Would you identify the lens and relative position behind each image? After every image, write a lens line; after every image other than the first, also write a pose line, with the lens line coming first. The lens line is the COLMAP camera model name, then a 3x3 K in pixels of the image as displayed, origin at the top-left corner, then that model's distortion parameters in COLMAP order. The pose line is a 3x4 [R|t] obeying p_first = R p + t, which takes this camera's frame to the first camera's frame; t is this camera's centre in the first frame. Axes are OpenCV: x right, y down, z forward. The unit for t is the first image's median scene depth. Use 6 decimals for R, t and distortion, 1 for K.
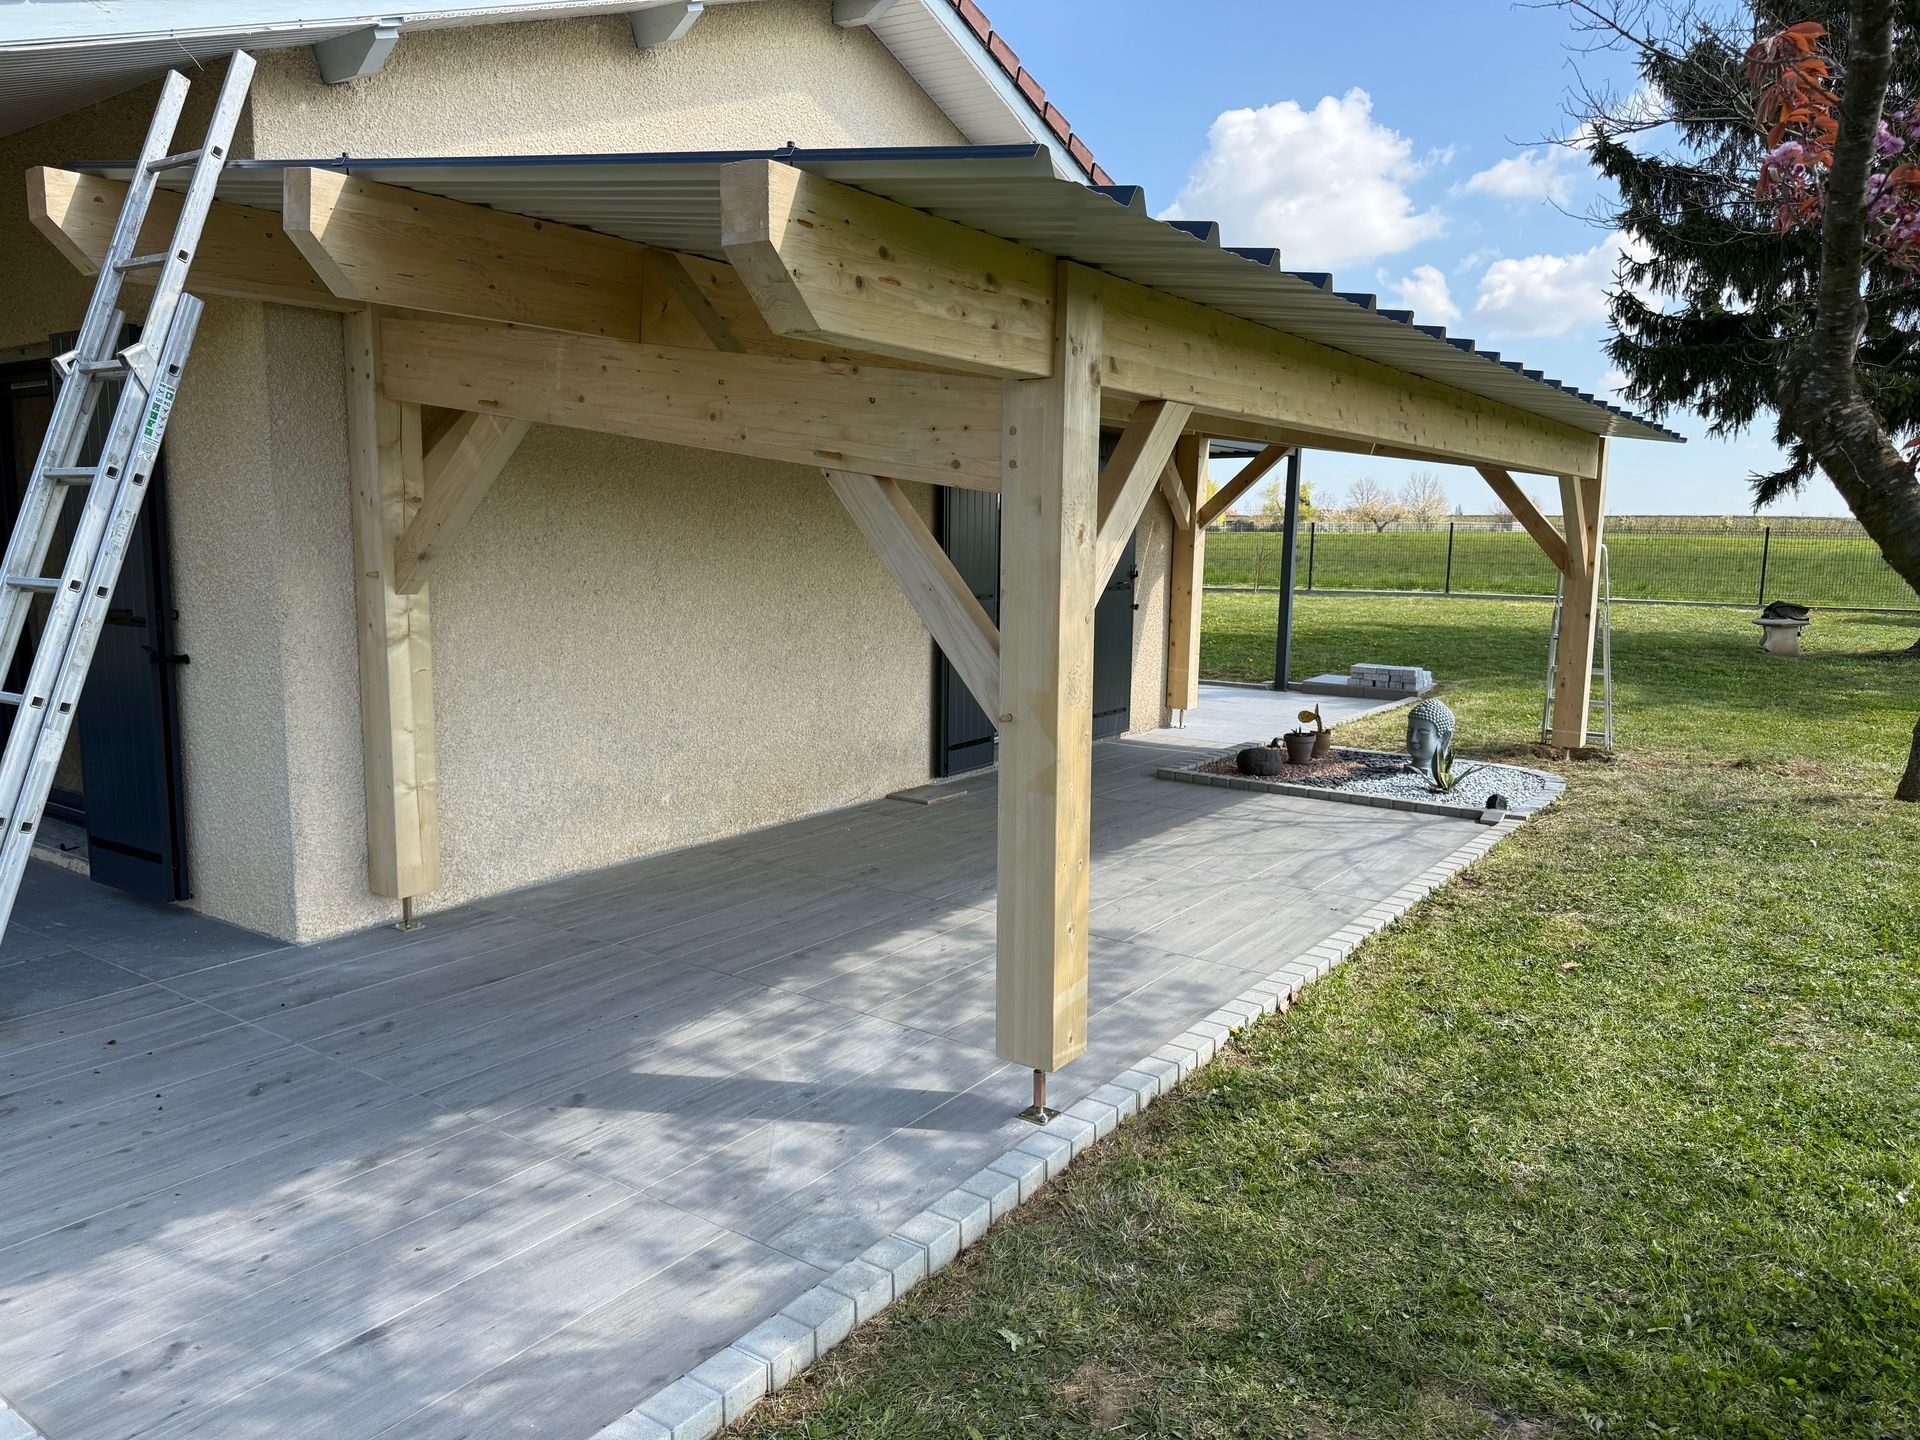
lens RADIAL K [[1331.8, 0, 963.5], [0, 1331.8, 711.5], [0, 0, 1]] dist [0.183199, -0.360702]
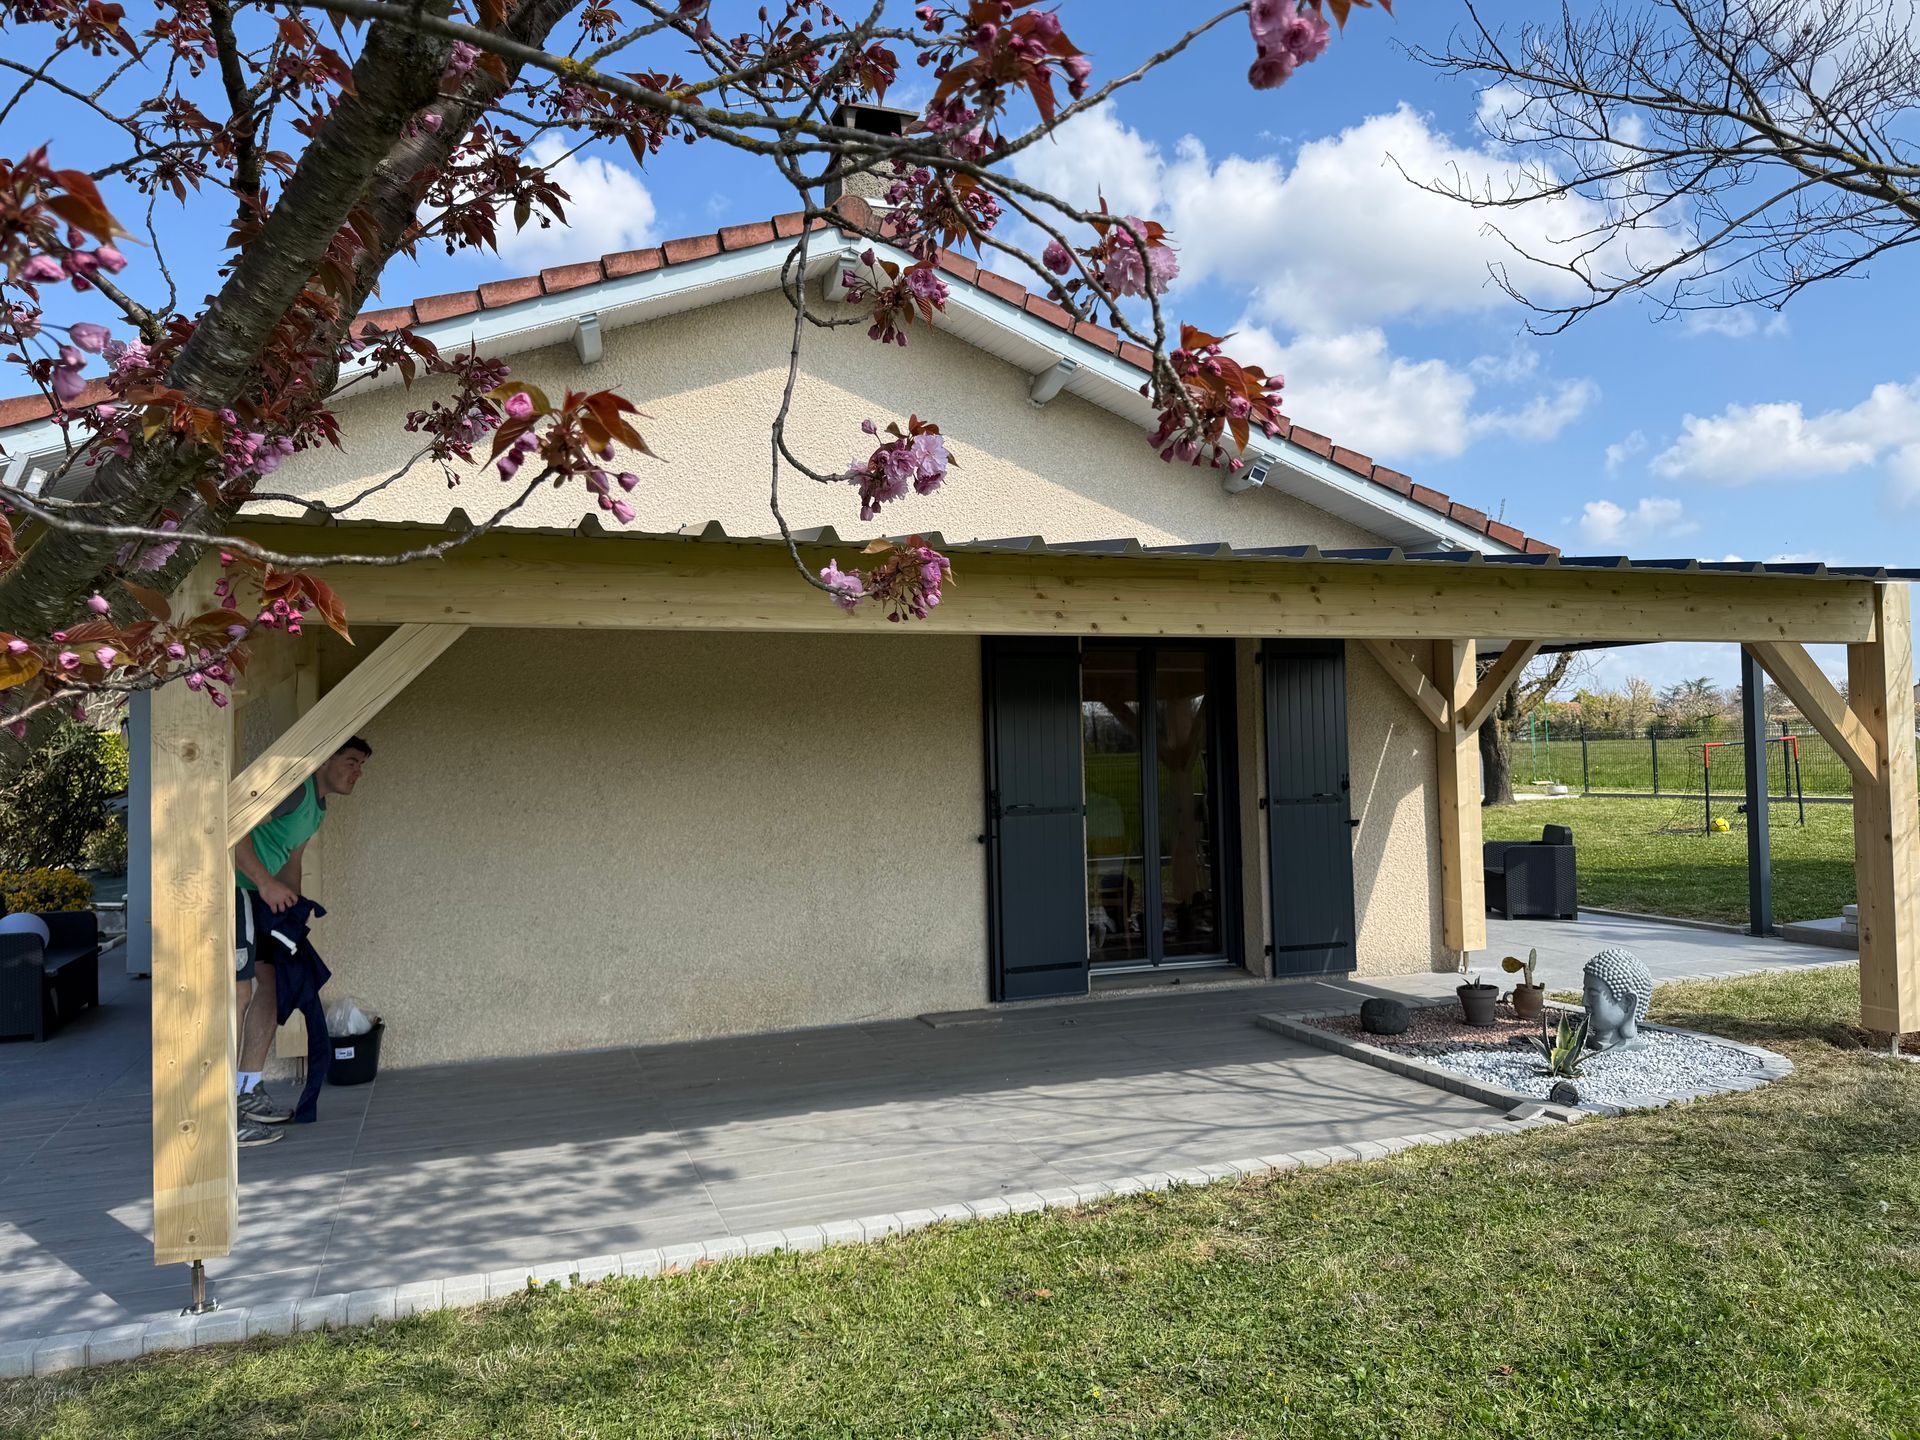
lens RADIAL K [[1331.8, 0, 963.5], [0, 1331.8, 711.5], [0, 0, 1]] dist [0.183199, -0.360702]
pose [[0.818605, -0.050190, -0.572160, 0.661664], [-0.043437, 0.987912, -0.148807, -0.014538], [0.572712, 0.146667, 0.806529, 0.243979]]
